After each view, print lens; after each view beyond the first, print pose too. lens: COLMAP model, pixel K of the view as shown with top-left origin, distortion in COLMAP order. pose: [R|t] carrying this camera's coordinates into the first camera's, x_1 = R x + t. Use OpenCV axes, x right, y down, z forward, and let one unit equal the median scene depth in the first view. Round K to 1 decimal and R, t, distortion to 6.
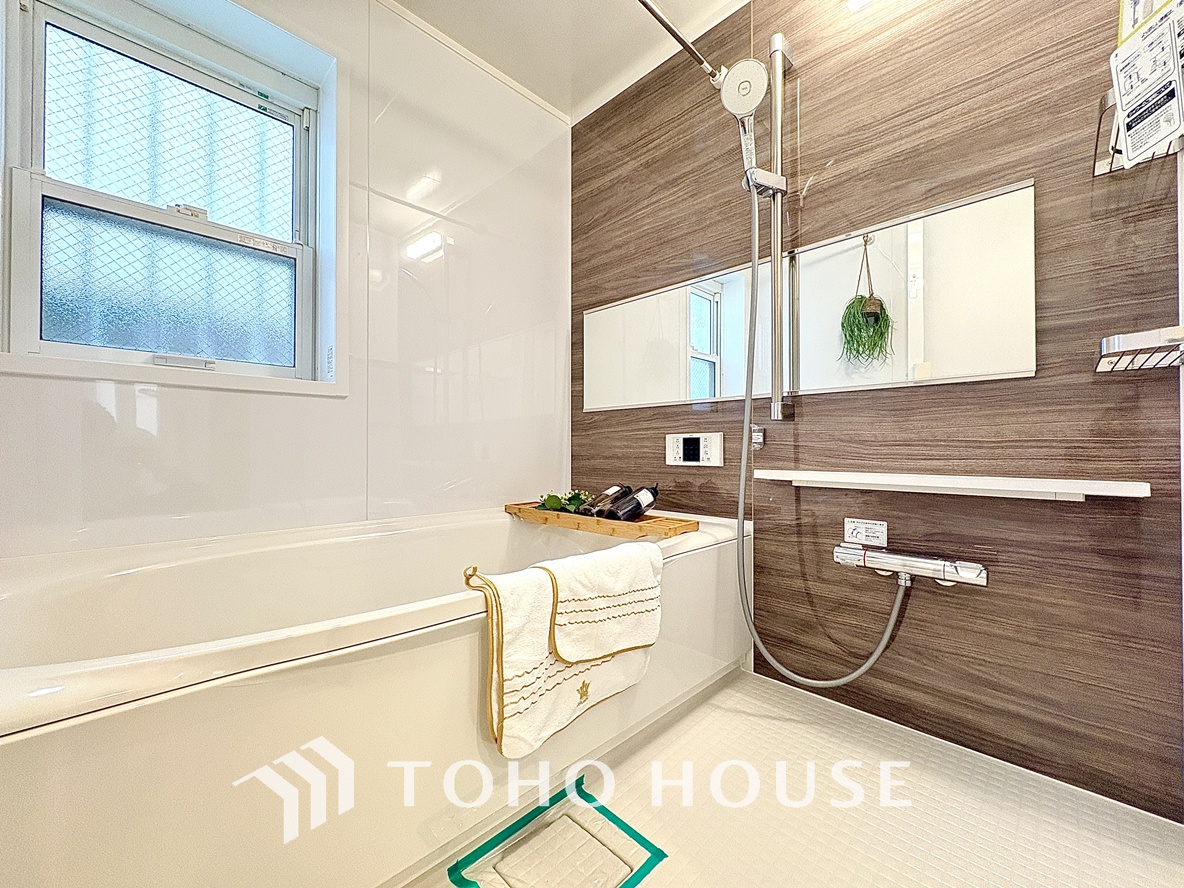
lens RADIAL K [[473.0, 0, 587.5], [0, 473.0, 442.0], [0, 0, 1]] dist [-0.000712, 0.000130]
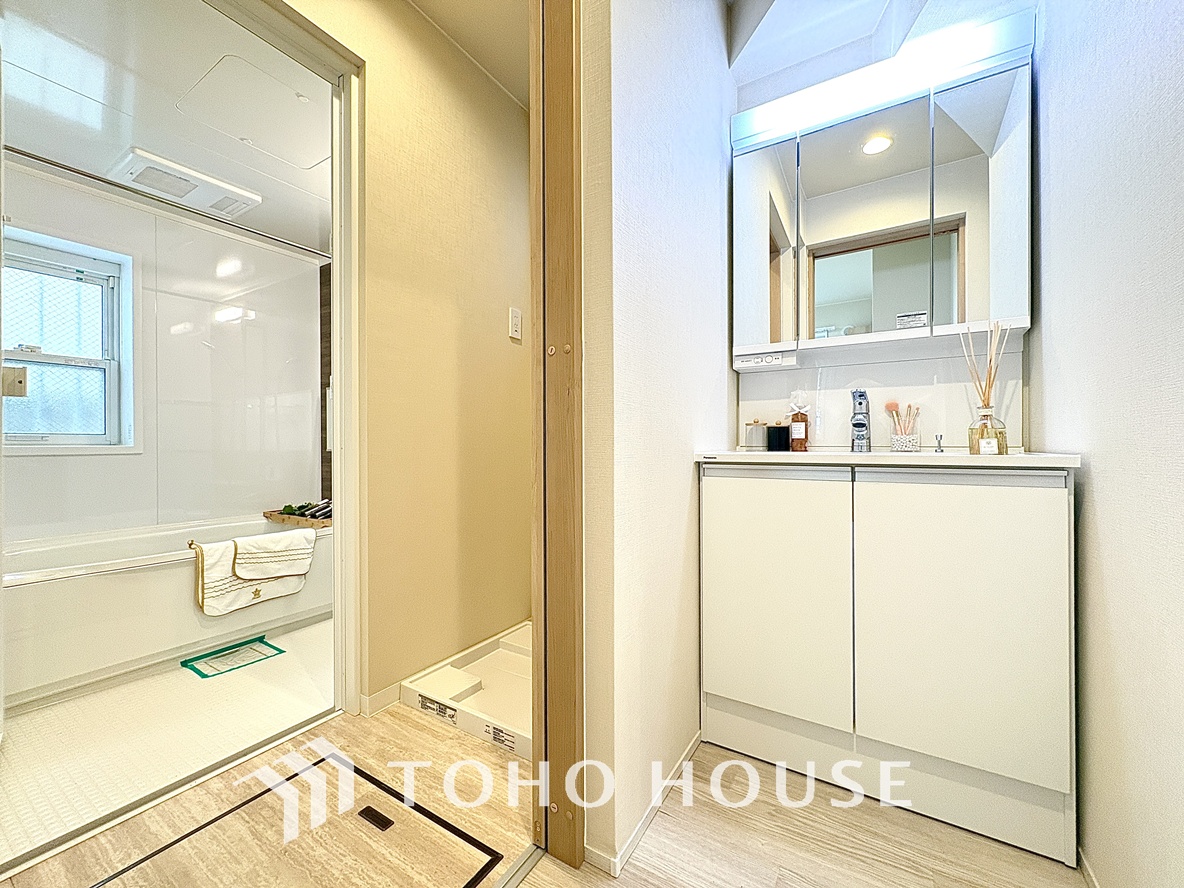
lens RADIAL K [[473.0, 0, 594.0], [0, 473.0, 444.8], [0, 0, 1]] dist [-0.000712, 0.000130]
pose [[0.973000, -0.007026, 0.230699, 0.926929], [0.004332, 0.999916, 0.012183, -0.189143], [-0.230765, -0.010855, 0.972949, -1.405790]]
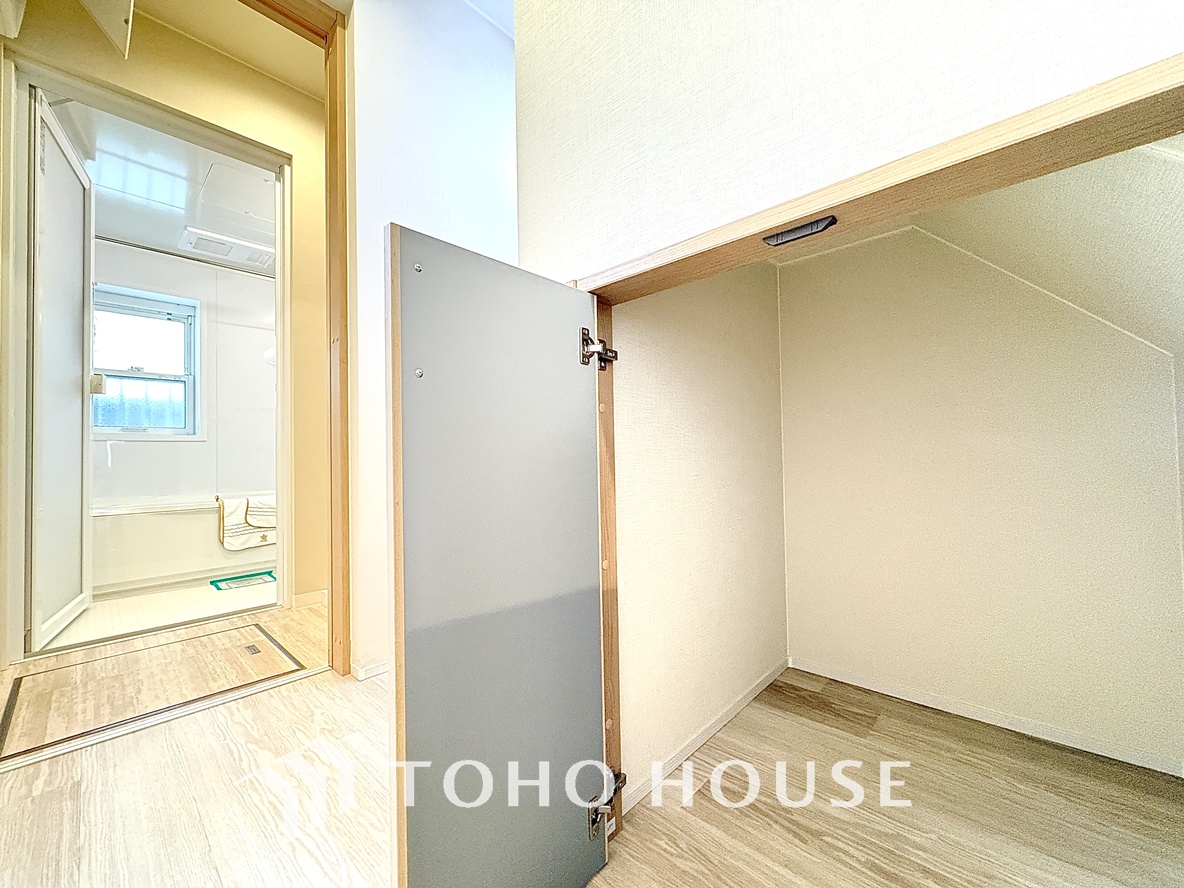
lens RADIAL K [[473.0, 0, 593.1], [0, 473.0, 443.8], [0, 0, 1]] dist [-0.000712, 0.000130]
pose [[0.999020, -0.021465, 0.038717, 1.807814], [0.022008, 0.999664, -0.013676, -0.006249], [-0.038411, 0.014515, 0.999157, -1.954891]]
